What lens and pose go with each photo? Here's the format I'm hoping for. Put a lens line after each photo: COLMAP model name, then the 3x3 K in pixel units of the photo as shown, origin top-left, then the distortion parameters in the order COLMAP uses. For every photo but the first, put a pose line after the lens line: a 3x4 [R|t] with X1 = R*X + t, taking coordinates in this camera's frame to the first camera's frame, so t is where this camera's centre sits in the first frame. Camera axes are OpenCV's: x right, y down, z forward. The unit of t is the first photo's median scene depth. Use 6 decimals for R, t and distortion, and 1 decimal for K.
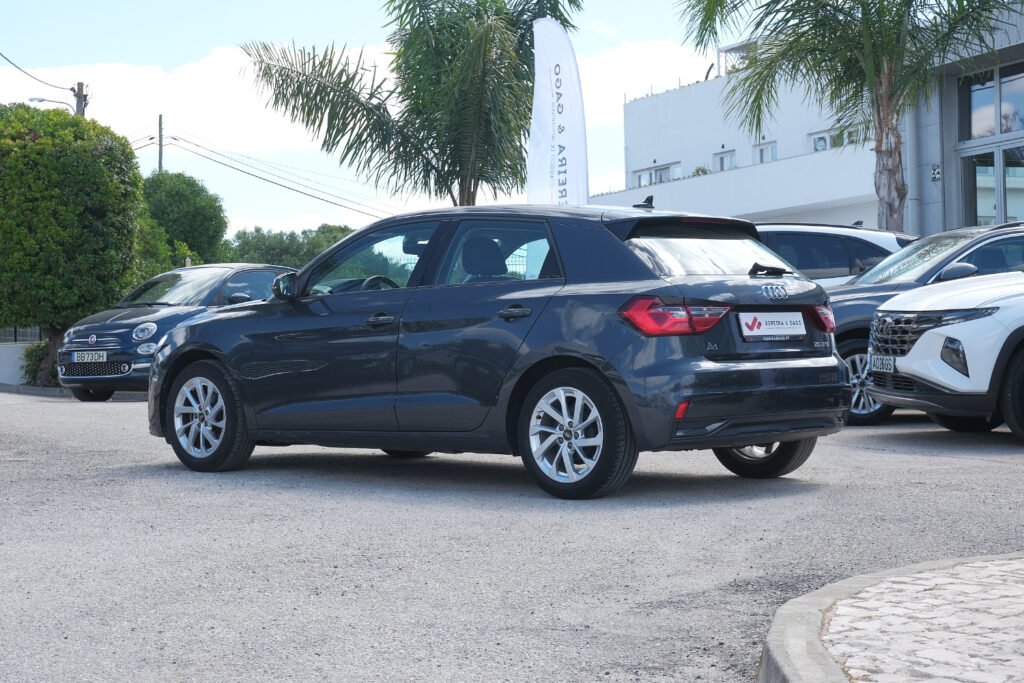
lens RADIAL K [[2013.6, 0, 513.4], [0, 2013.6, 341.3], [0, 0, 1]] dist [-0.089028, 0.000000]
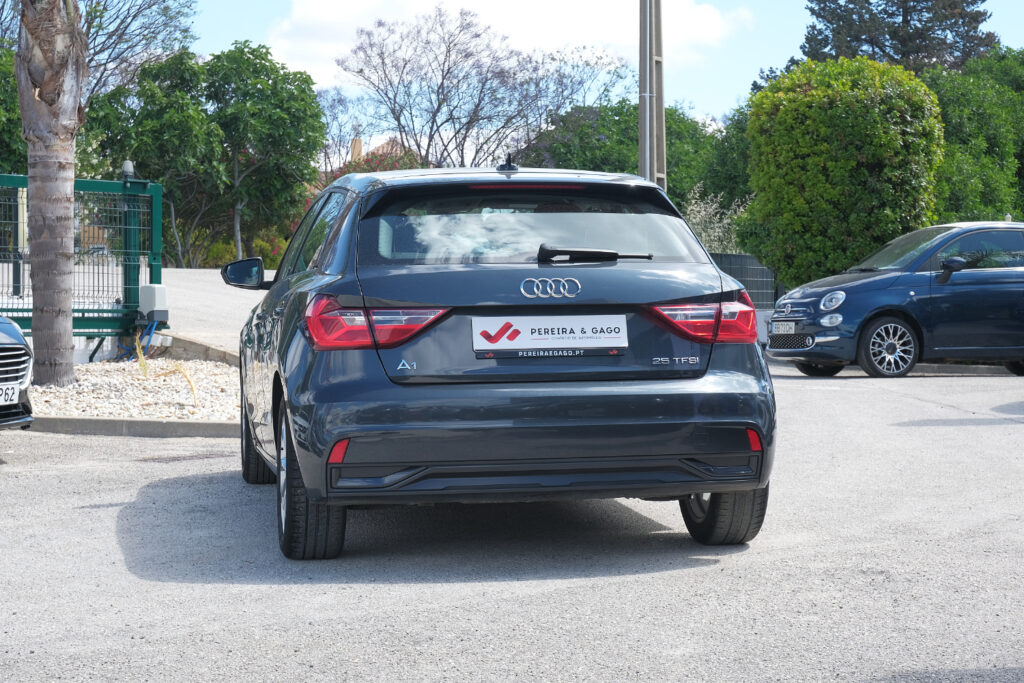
lens RADIAL K [[2013.6, 0, 513.8], [0, 2013.6, 338.0], [0, 0, 1]] dist [-0.089028, 0.000000]
pose [[0.803481, 0.016070, -0.595114, 0.209537], [-0.001261, 0.999679, 0.025292, -0.009539], [0.595329, -0.019571, 0.803244, 0.168246]]
